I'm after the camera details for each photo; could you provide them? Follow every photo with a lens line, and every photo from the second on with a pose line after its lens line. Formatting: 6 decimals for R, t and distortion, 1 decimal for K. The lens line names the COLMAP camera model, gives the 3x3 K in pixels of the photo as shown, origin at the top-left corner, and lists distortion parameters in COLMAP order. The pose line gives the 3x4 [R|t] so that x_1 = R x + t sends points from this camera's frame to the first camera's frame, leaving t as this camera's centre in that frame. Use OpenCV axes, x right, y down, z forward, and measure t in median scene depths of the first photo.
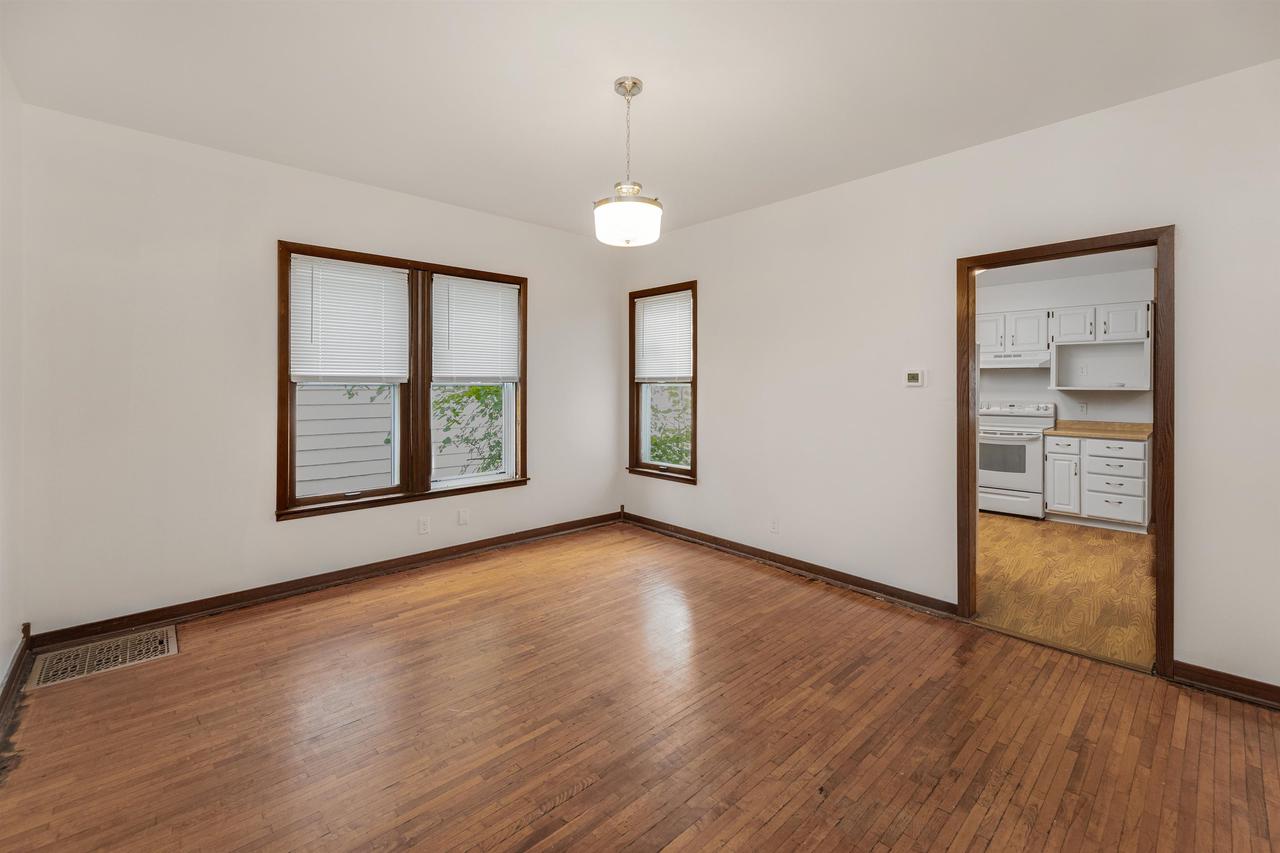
lens RADIAL K [[535.5, 0, 651.6], [0, 535.5, 384.1], [0, 0, 1]] dist [-0.000777, 0.000117]
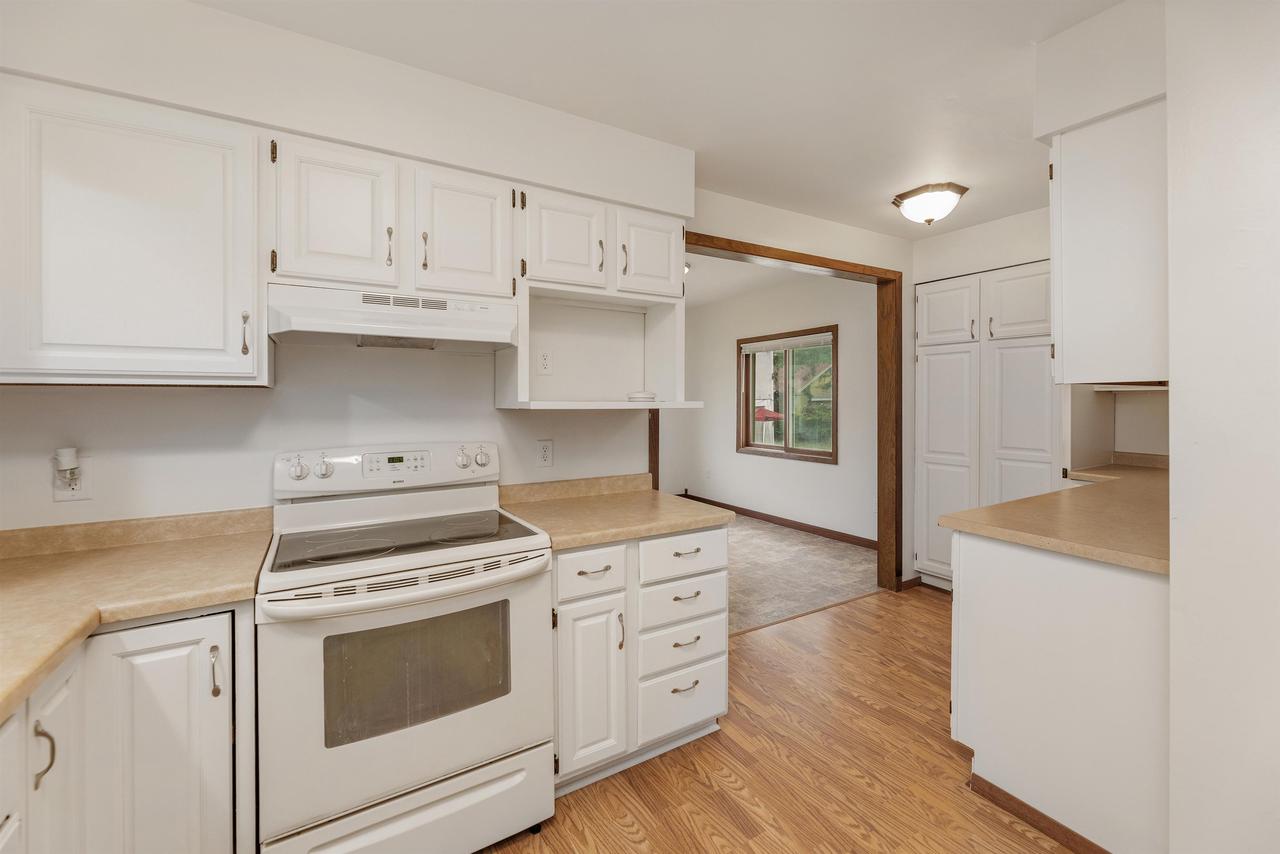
lens RADIAL K [[535.5, 0, 640.2], [0, 535.5, 402.2], [0, 0, 1]] dist [-0.000777, 0.000117]
pose [[0.216031, -0.010070, 0.976335, 0.430665], [-0.000736, 0.999945, 0.010477, 0.001562], [-0.976386, -0.002982, 0.216011, 0.877130]]
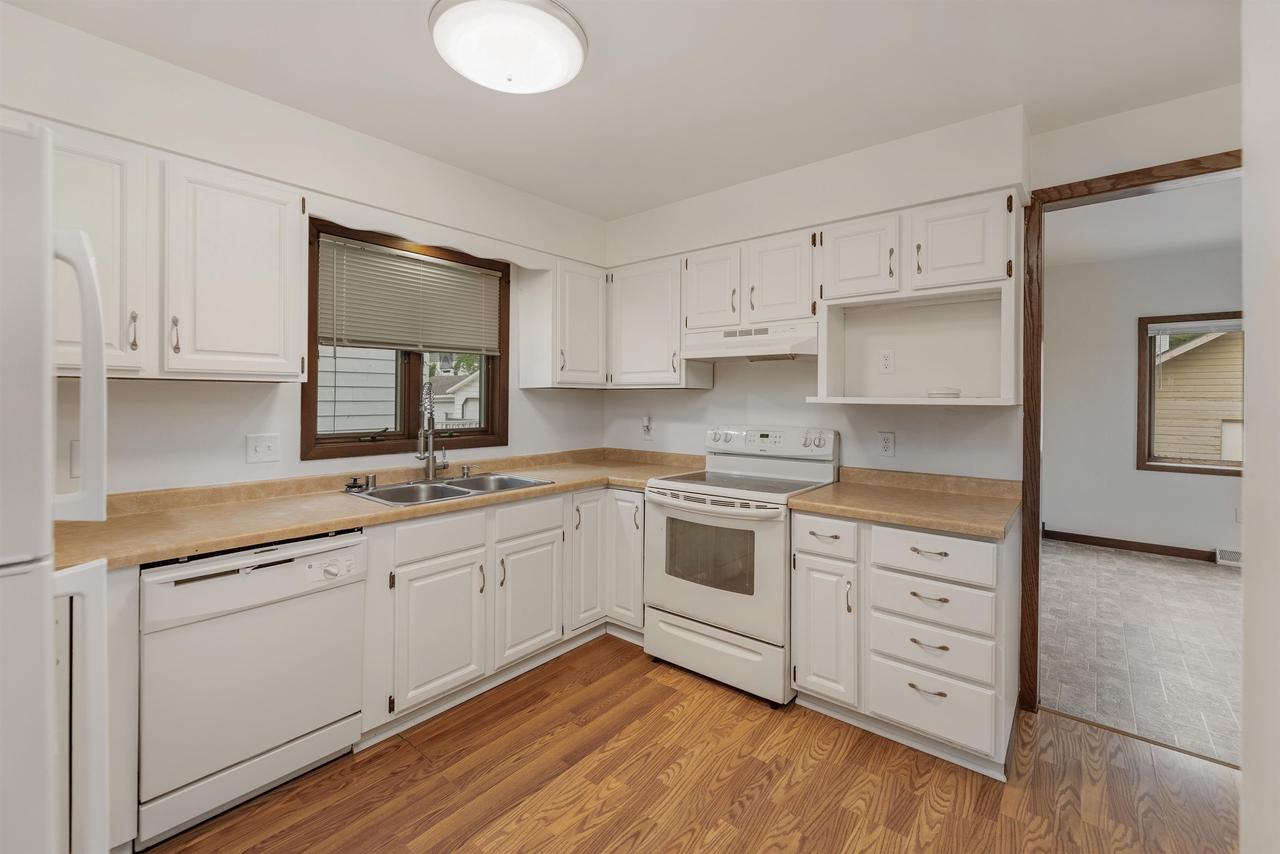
lens RADIAL K [[535.5, 0, 632.4], [0, 535.5, 394.9], [0, 0, 1]] dist [-0.000777, 0.000117]
pose [[0.994435, 0.000588, 0.105350, 0.561714], [-0.000591, 1.000000, 0.000001, 0.003276], [-0.105350, -0.000063, 0.994435, 0.585946]]
